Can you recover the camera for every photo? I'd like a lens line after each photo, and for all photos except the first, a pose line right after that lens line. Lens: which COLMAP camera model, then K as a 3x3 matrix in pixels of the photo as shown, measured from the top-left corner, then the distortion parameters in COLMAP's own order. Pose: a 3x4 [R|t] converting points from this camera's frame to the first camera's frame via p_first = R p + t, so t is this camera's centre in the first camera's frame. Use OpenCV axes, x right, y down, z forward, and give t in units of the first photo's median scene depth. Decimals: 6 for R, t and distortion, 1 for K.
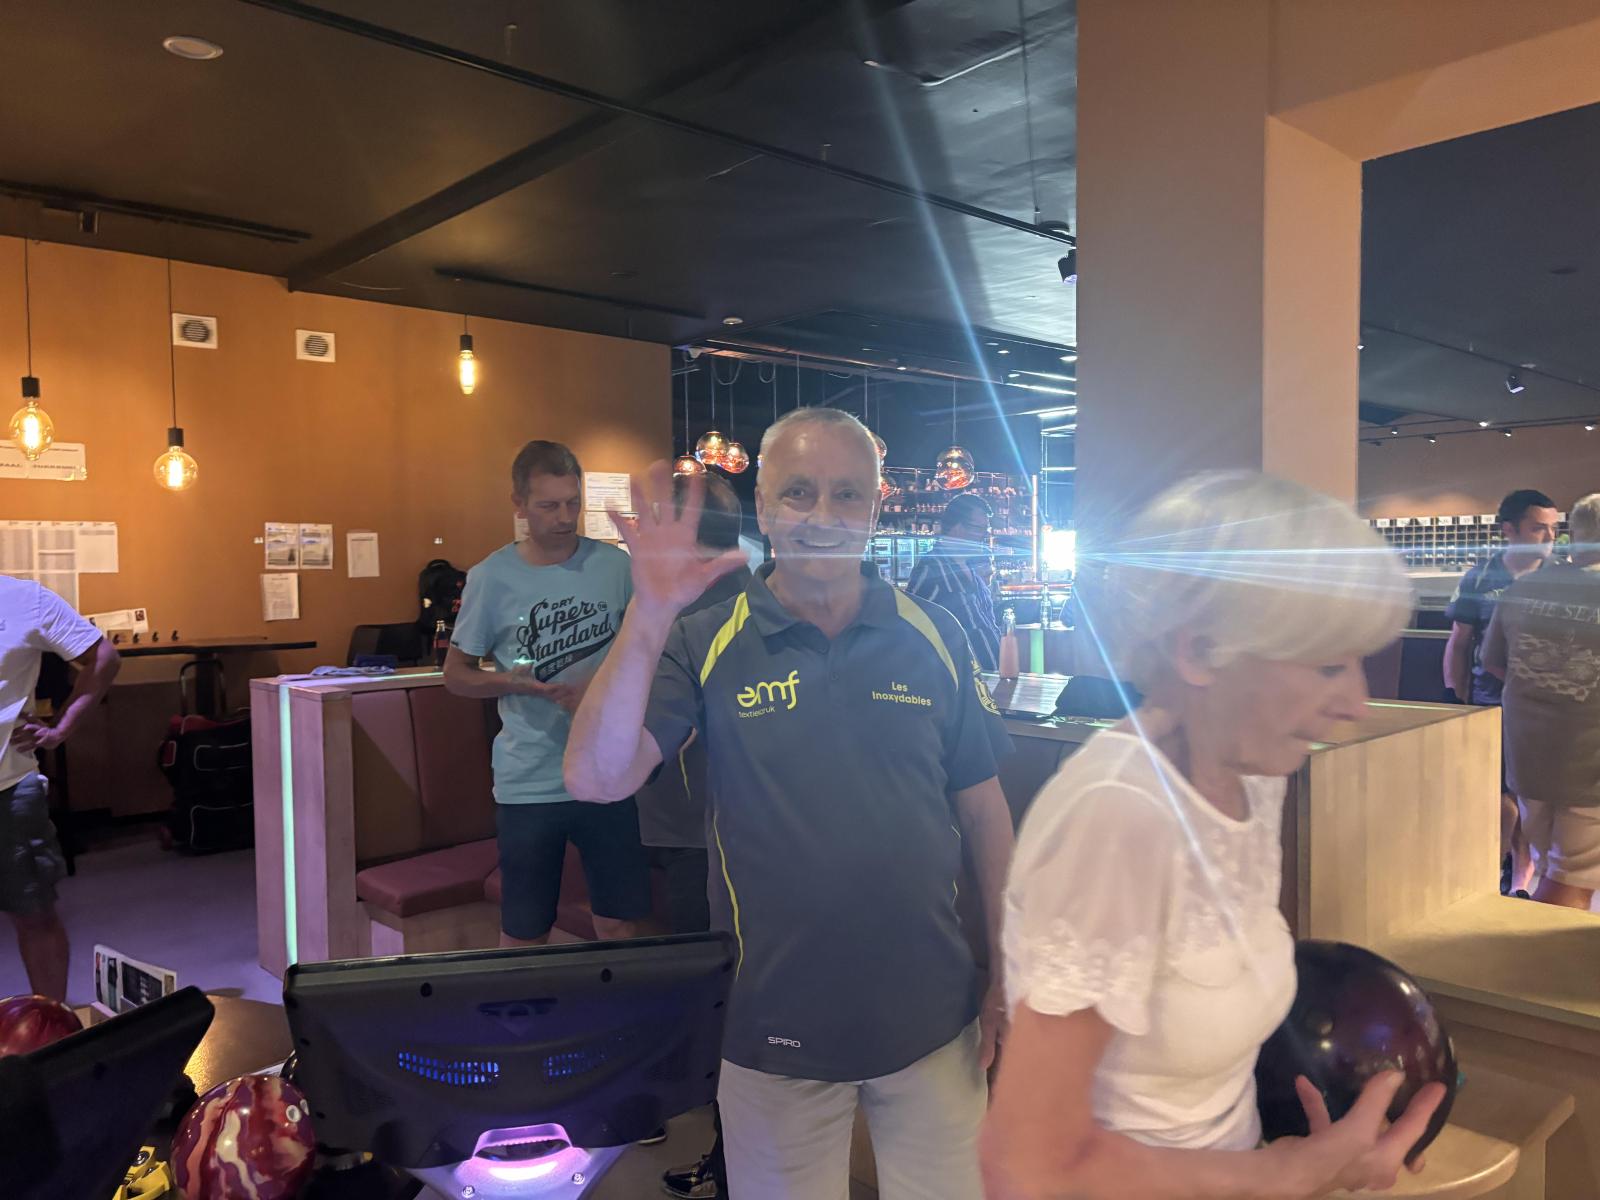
lens RADIAL K [[1213.9, 0, 803.5], [0, 1213.9, 606.8], [0, 0, 1]] dist [0.028270, -0.014436]
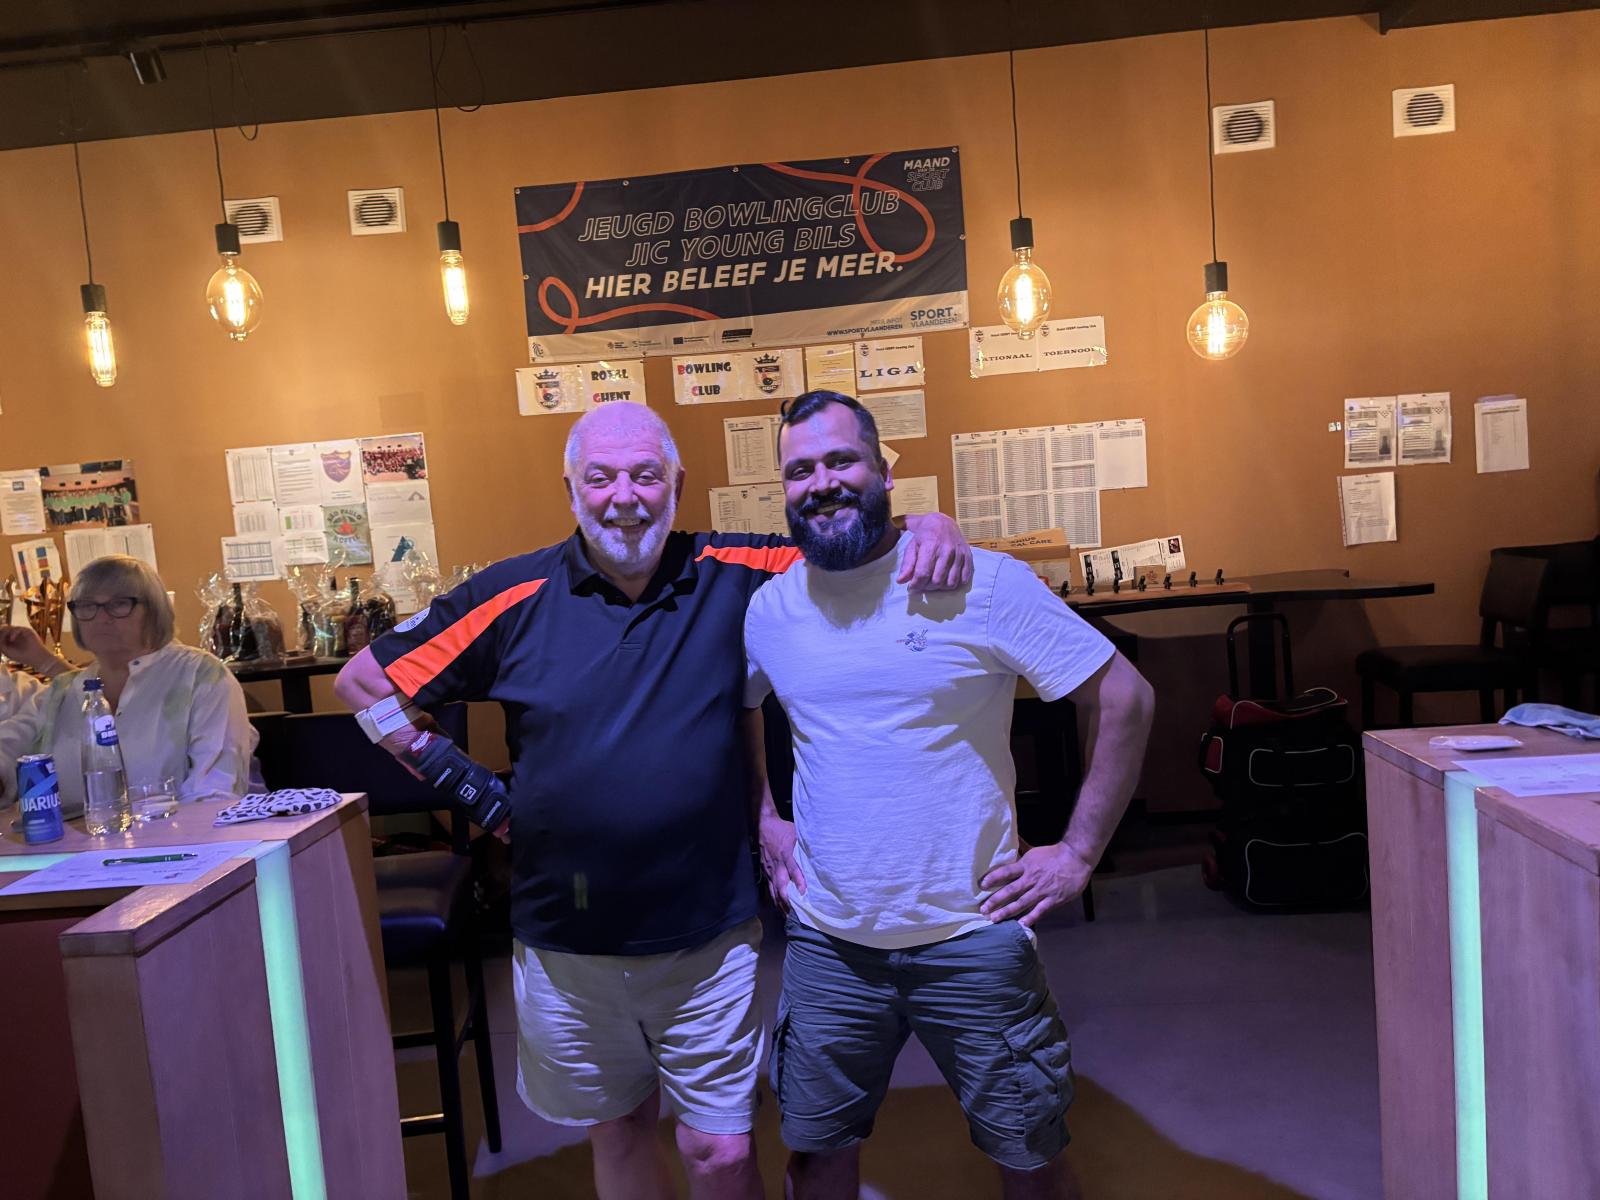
lens RADIAL K [[1213.9, 0, 802.1], [0, 1213.9, 614.3], [0, 0, 1]] dist [0.028270, -0.014436]
pose [[0.689153, 0.029724, -0.724006, -0.169981], [0.042777, 0.995747, 0.081598, -0.020148], [0.723352, -0.087204, 0.684950, 0.339397]]
